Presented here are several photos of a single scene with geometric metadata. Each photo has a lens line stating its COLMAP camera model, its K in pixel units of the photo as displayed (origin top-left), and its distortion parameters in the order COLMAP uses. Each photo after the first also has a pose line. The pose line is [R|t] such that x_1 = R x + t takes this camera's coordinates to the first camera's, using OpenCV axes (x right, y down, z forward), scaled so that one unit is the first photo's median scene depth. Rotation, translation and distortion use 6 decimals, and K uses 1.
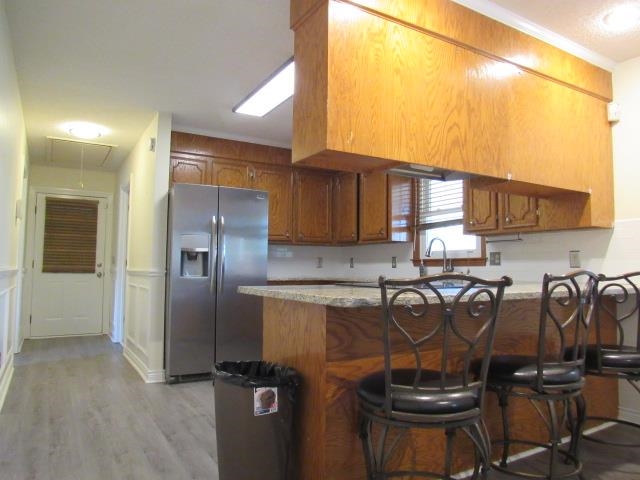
lens RADIAL K [[454.4, 0, 320.0], [0, 454.4, 240.0], [0, 0, 1]] dist [-0.031019, 0.001639]
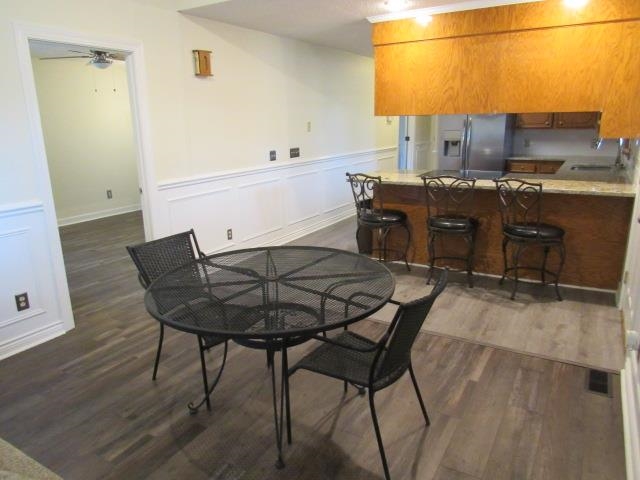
lens RADIAL K [[472.2, 0, 320.0], [0, 472.2, 240.0], [0, 0, 1]] dist [-0.028893, 0.003282]
pose [[0.474745, 0.199394, -0.857239, 1.022175], [0.079028, 0.960407, 0.267157, -0.122537], [0.876568, -0.194578, 0.440191, -0.230383]]
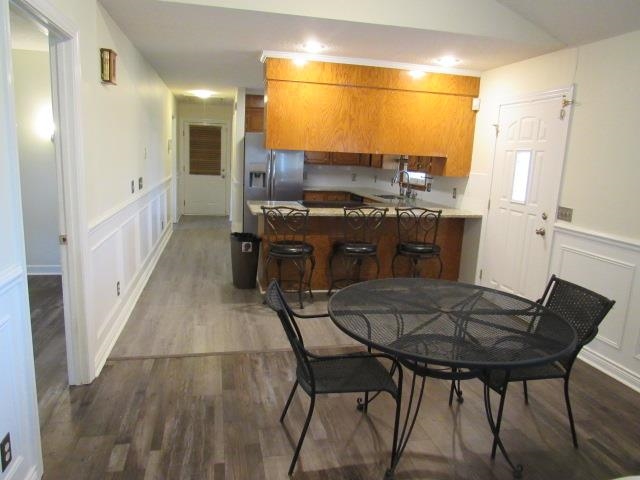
lens RADIAL K [[454.4, 0, 320.0], [0, 454.4, 240.0], [0, 0, 1]] dist [-0.031019, 0.001639]
pose [[0.948753, 0.092473, -0.302187, 0.503209], [-0.017852, 0.970385, 0.240903, -0.148985], [0.315514, -0.223162, 0.922306, -0.591574]]
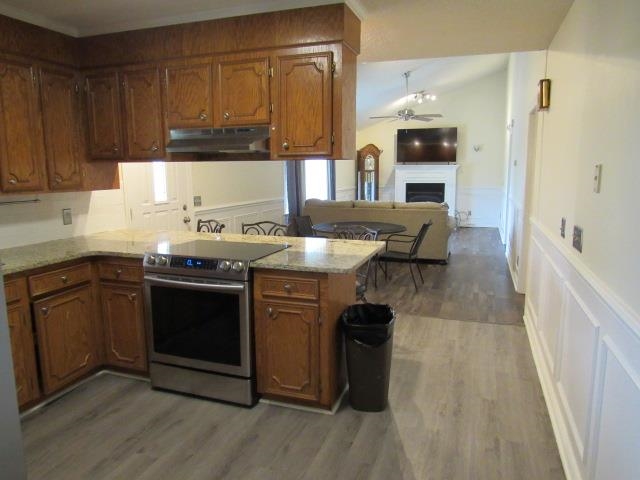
lens RADIAL K [[454.4, 0, 320.0], [0, 454.4, 240.0], [0, 0, 1]] dist [-0.031019, 0.001639]
pose [[-0.638381, -0.122316, 0.759940, -0.545034], [-0.044983, 0.991534, 0.121804, -0.050908], [-0.768405, 0.043573, -0.638479, 1.008293]]
